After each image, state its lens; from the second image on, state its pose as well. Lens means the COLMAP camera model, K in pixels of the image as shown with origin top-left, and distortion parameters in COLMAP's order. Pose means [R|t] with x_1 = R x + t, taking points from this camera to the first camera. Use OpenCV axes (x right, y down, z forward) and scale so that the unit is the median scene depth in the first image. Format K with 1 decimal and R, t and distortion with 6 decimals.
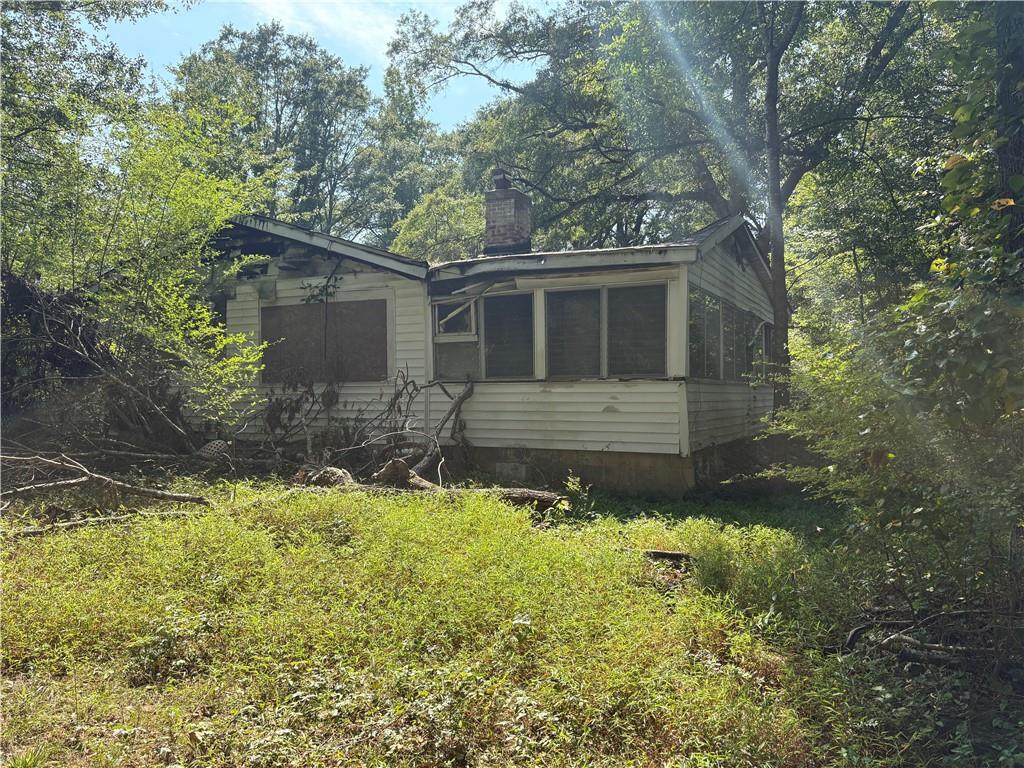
lens RADIAL K [[767.3, 0, 519.5], [0, 767.3, 393.0], [0, 0, 1]] dist [0.054521, -0.063625]
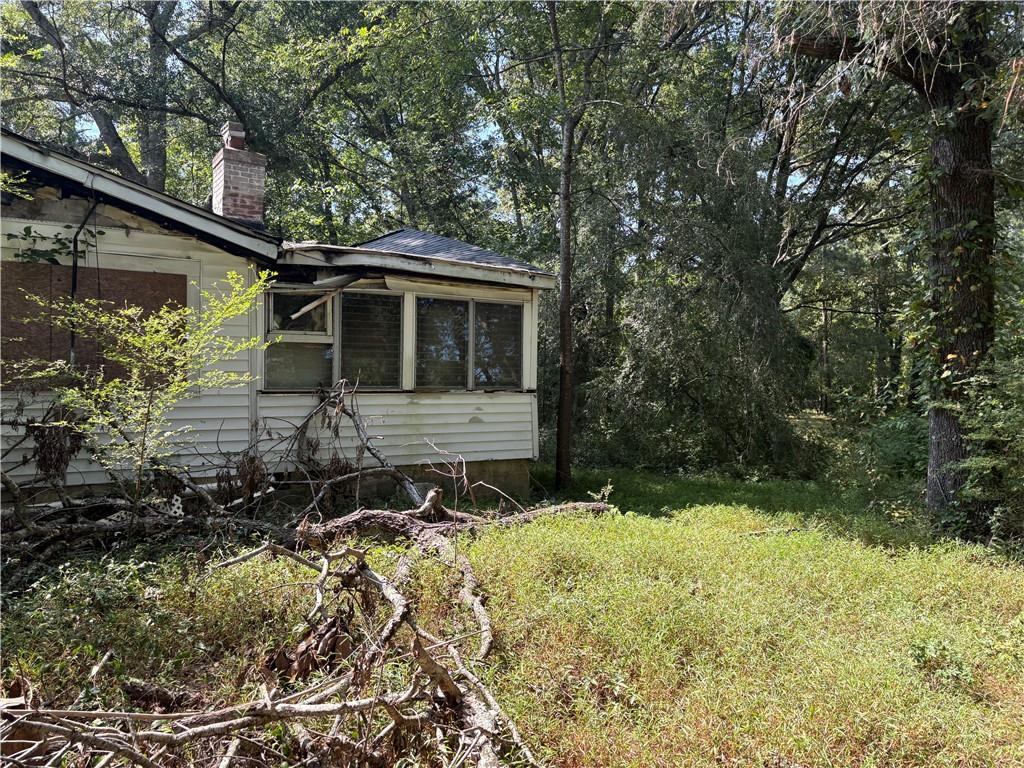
lens RADIAL K [[767.3, 0, 513.0], [0, 767.3, 388.9], [0, 0, 1]] dist [0.054521, -0.063625]
pose [[0.521934, -0.000853, 0.852985, -0.697086], [-0.007660, 0.999954, 0.005687, -0.025454], [-0.852951, -0.009502, 0.521904, 0.404759]]
